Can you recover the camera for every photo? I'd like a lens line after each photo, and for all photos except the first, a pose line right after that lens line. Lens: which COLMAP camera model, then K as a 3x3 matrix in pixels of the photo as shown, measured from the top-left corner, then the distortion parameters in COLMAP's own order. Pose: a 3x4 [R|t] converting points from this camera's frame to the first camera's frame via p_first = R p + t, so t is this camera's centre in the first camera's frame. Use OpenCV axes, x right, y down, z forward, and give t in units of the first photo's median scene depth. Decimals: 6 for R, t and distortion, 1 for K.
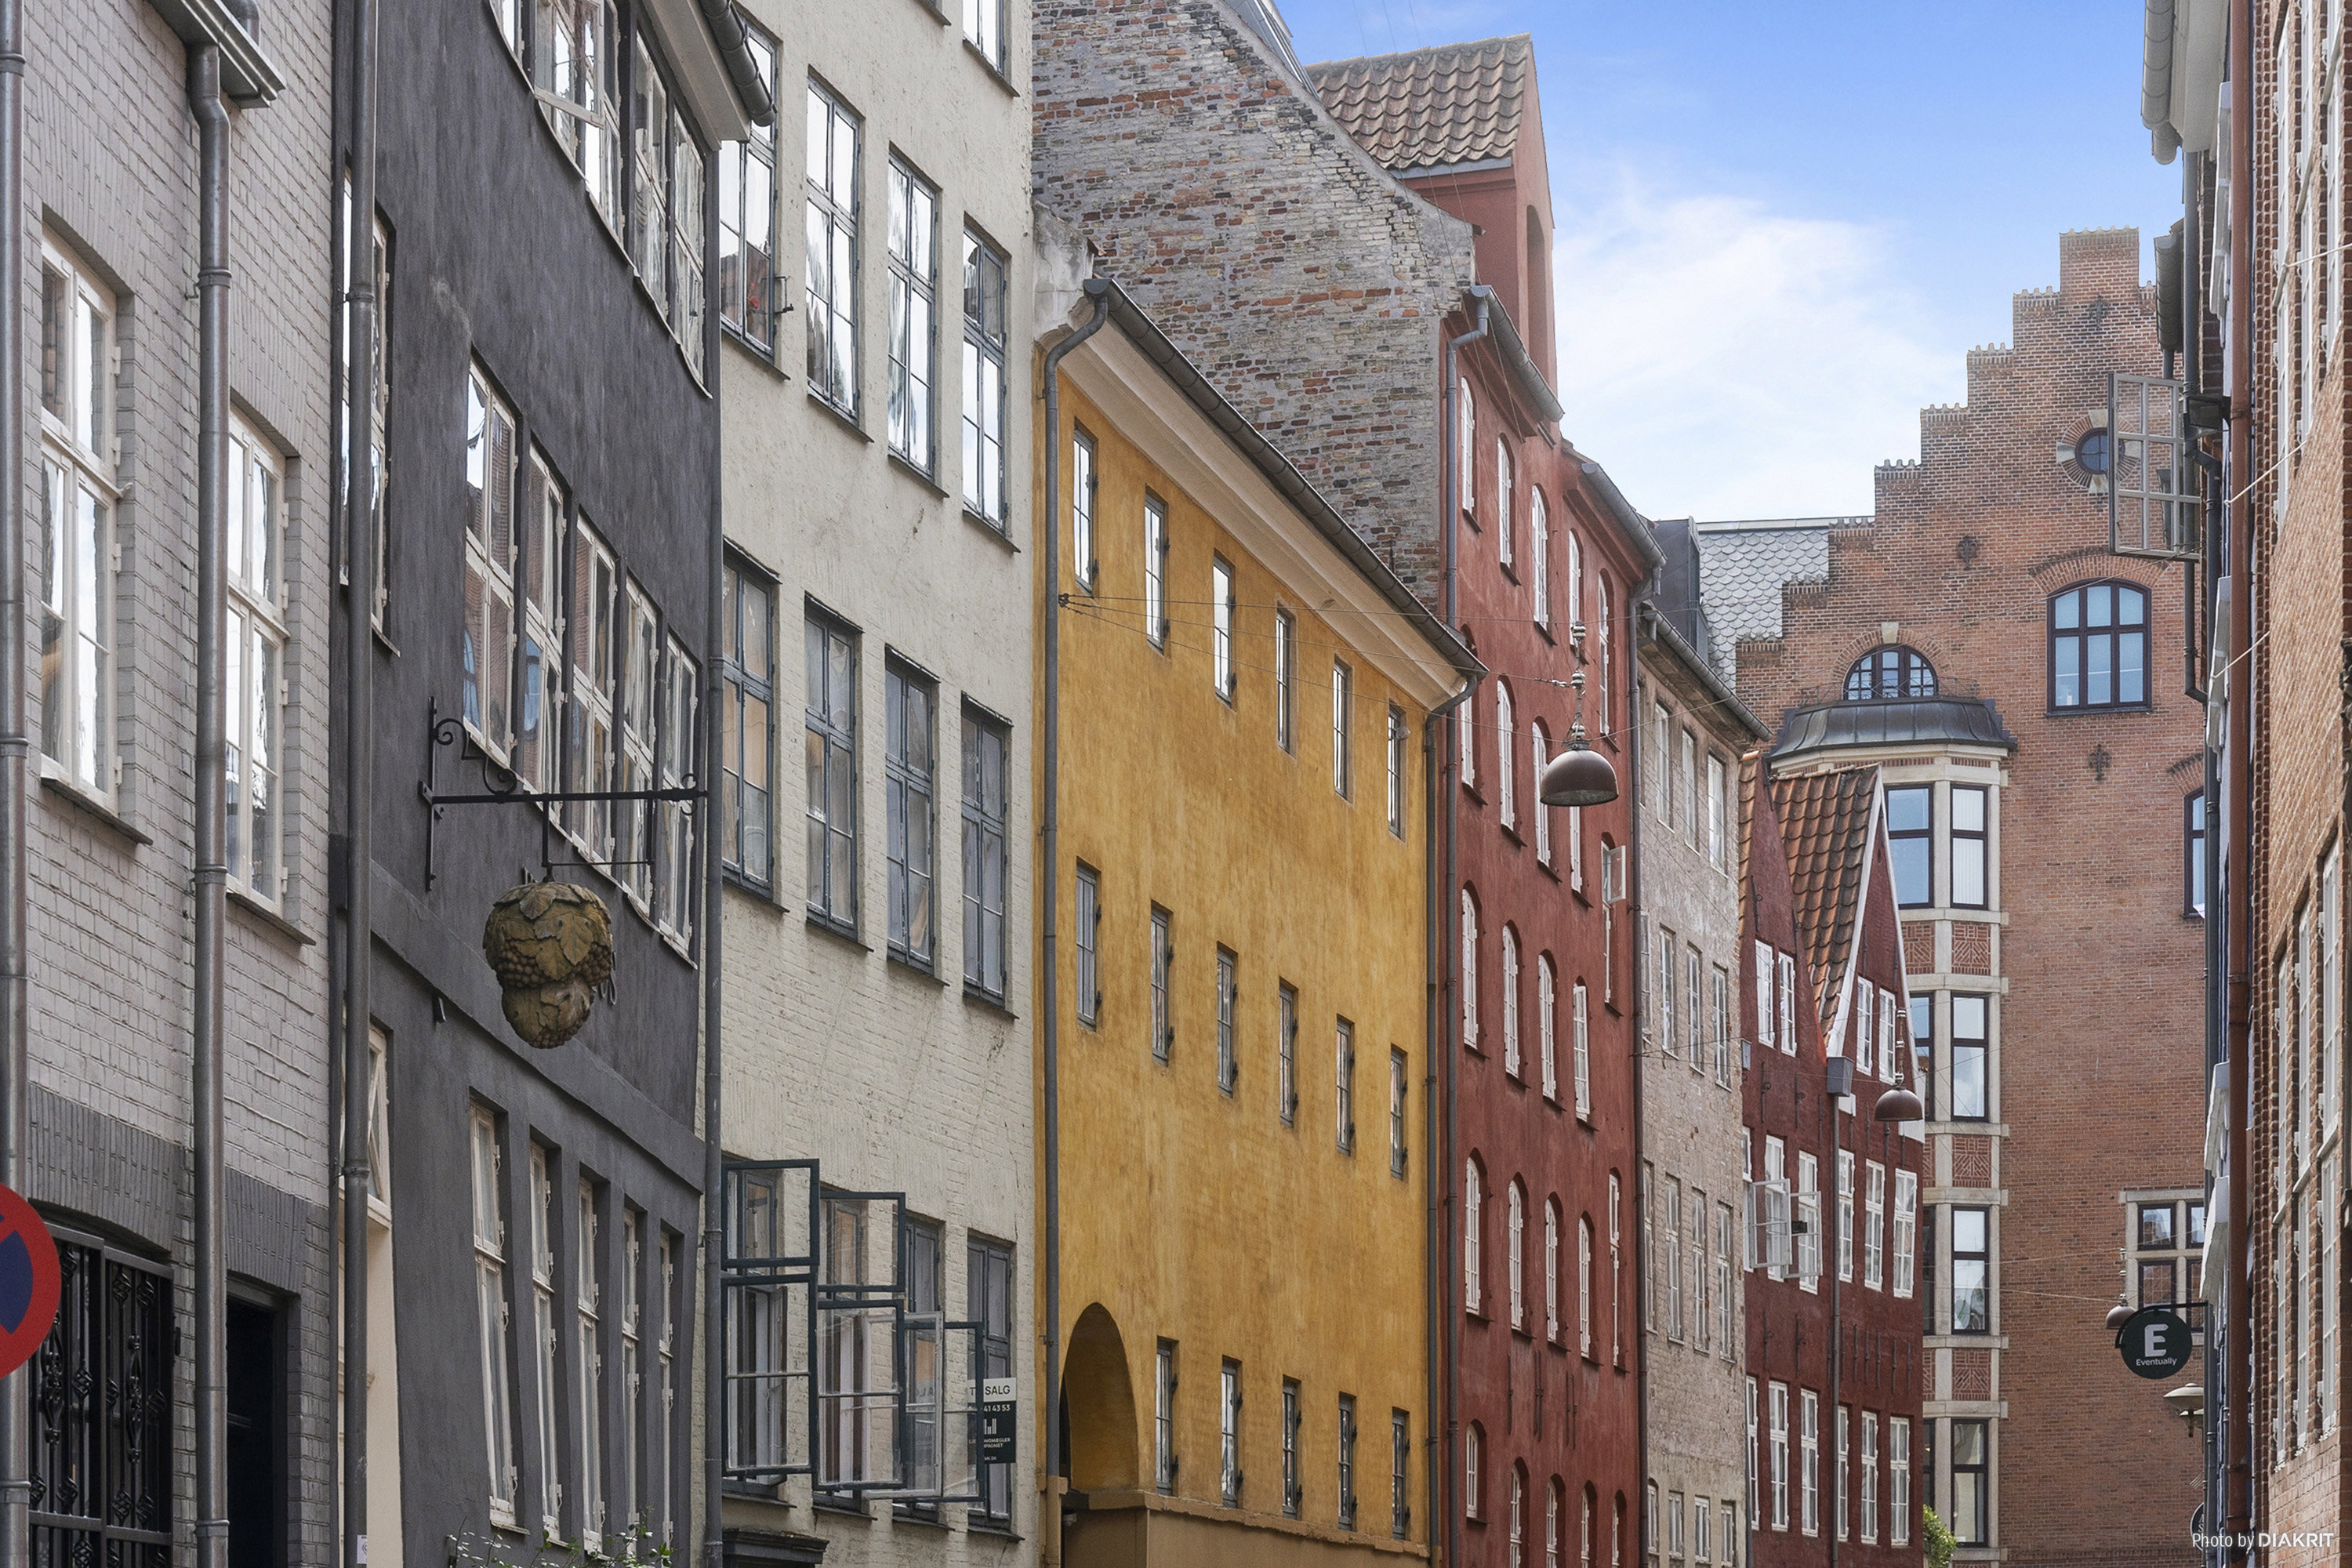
lens RADIAL K [[6459.9, 0, 1176.0], [0, 6459.9, 784.0], [0, 0, 1]] dist [-0.075002, 1.147130]
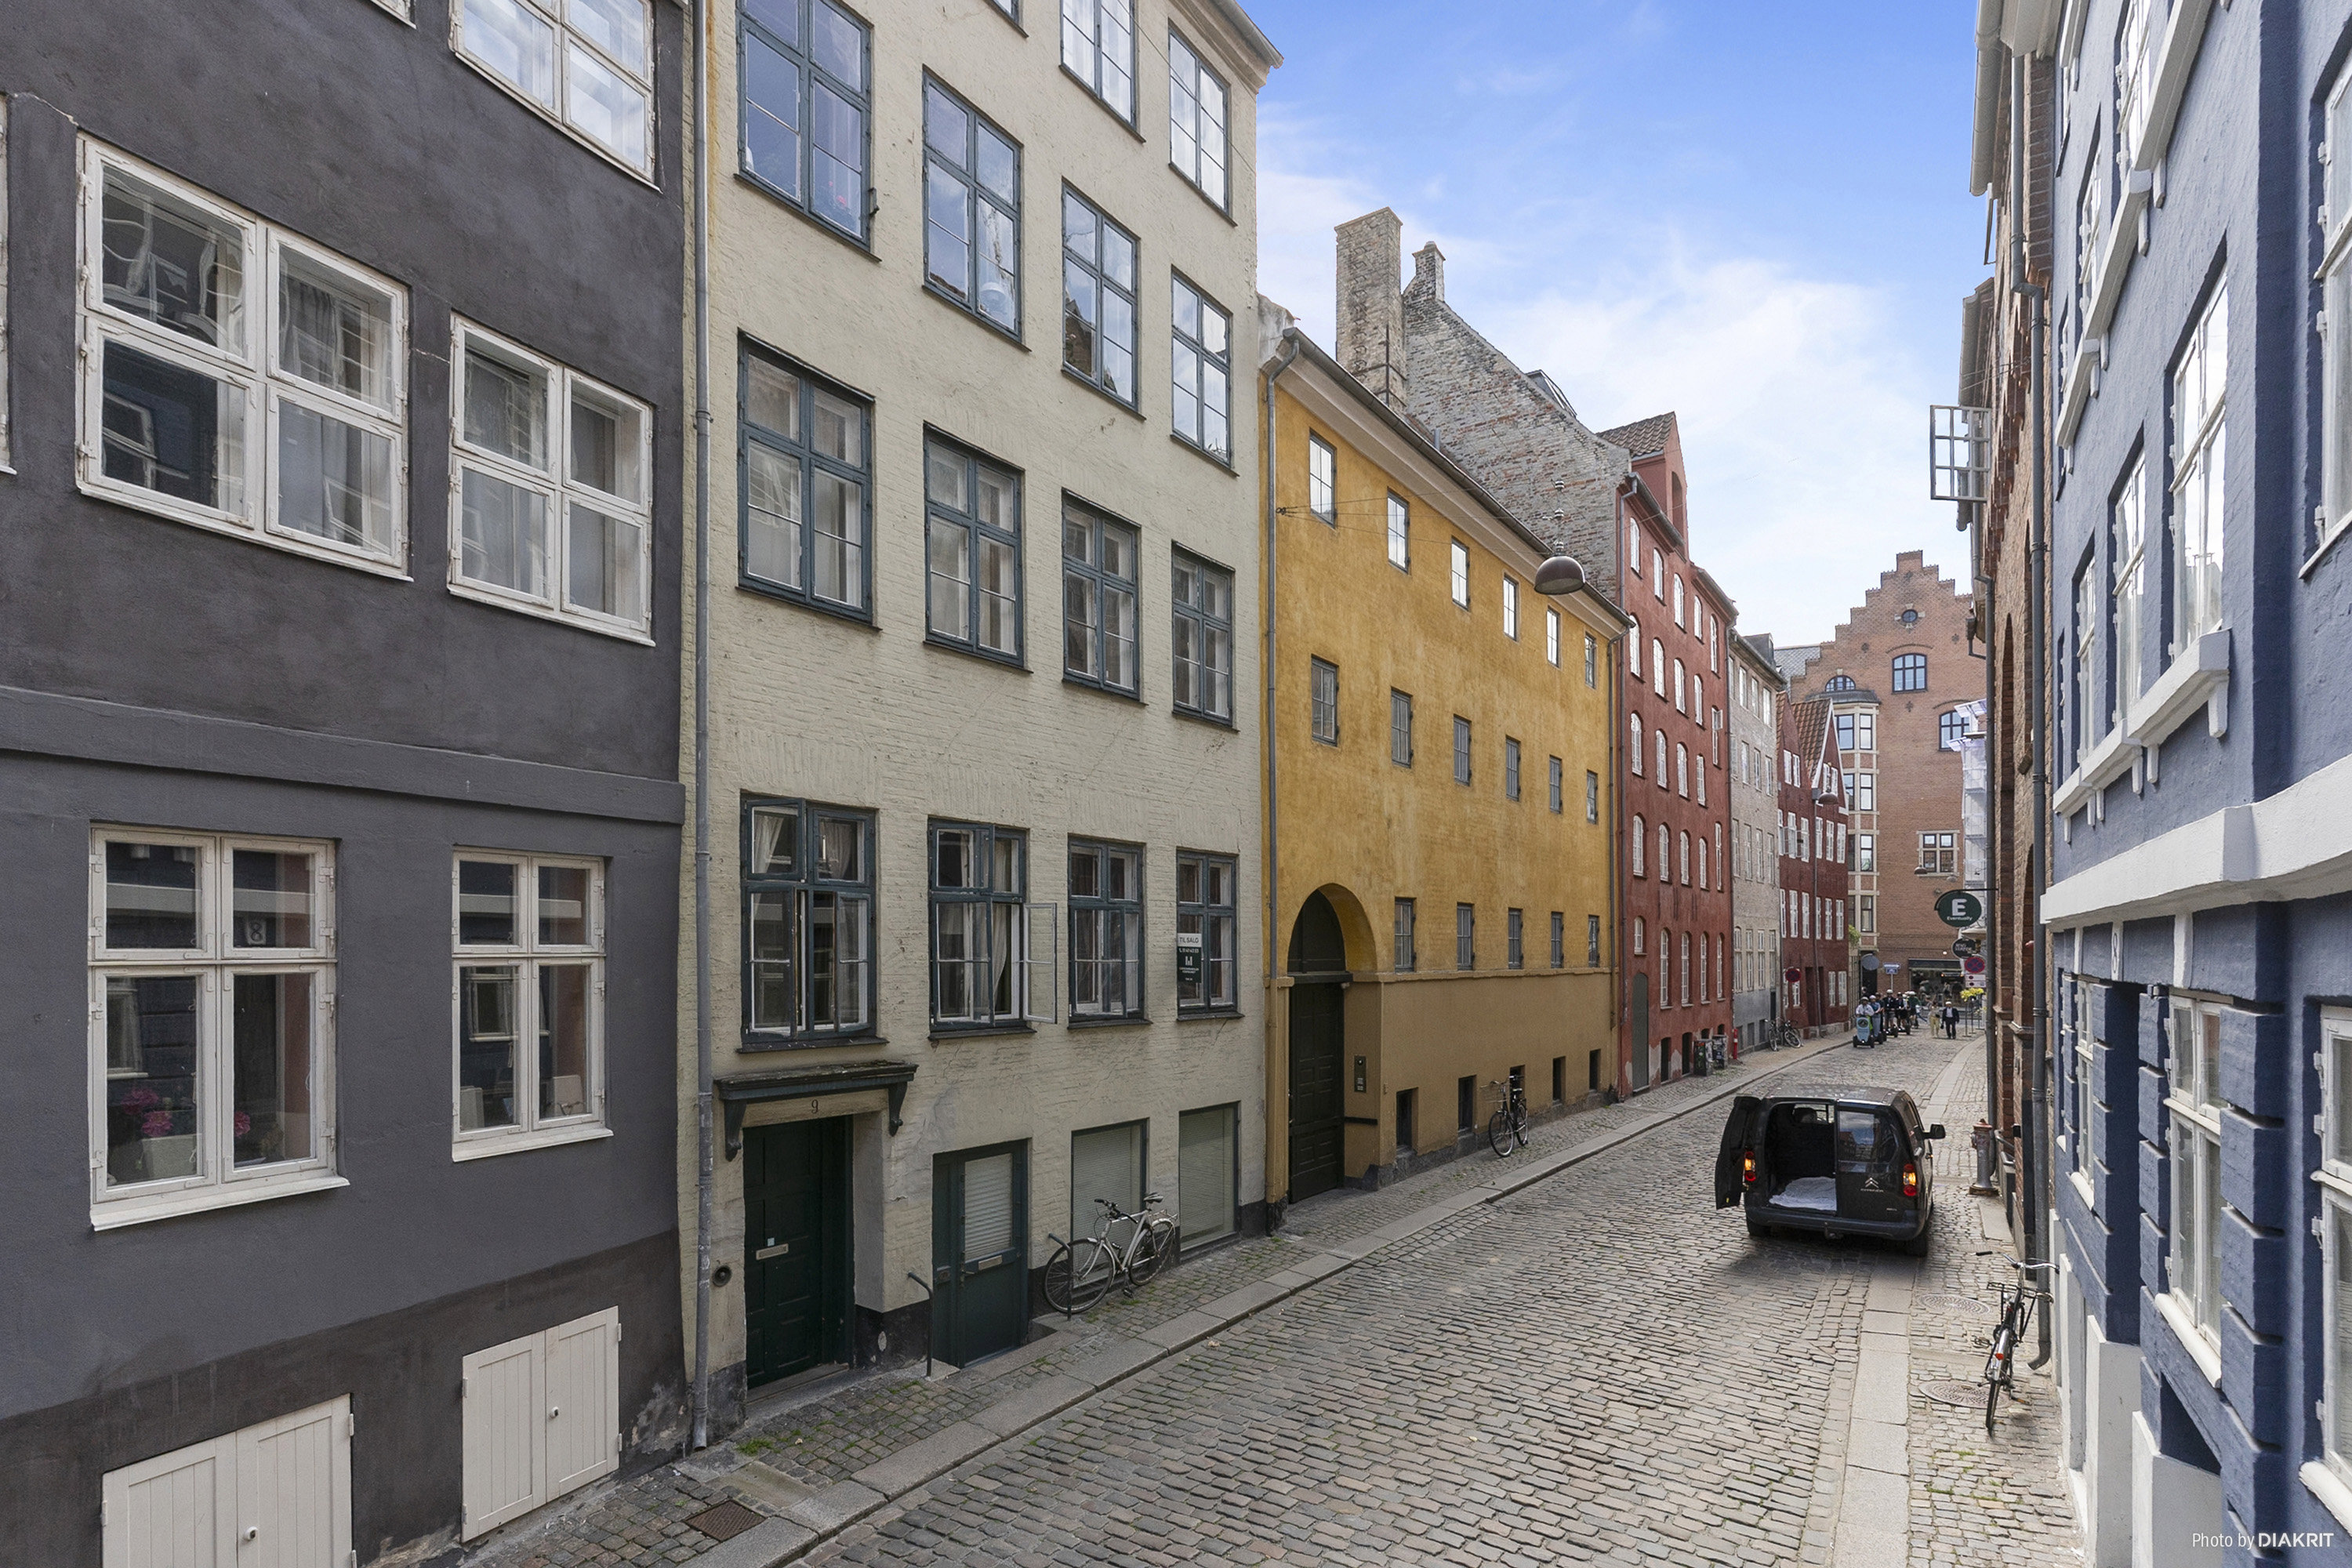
lens RADIAL K [[1158.8, 0, 1176.0], [0, 1158.8, 784.0], [0, 0, 1]] dist [0.001753, -0.000106]
pose [[0.913706, -0.005683, -0.406336, 0.059008], [0.016551, 0.999593, 0.023237, 0.027632], [0.406039, -0.027957, 0.913428, 0.442692]]
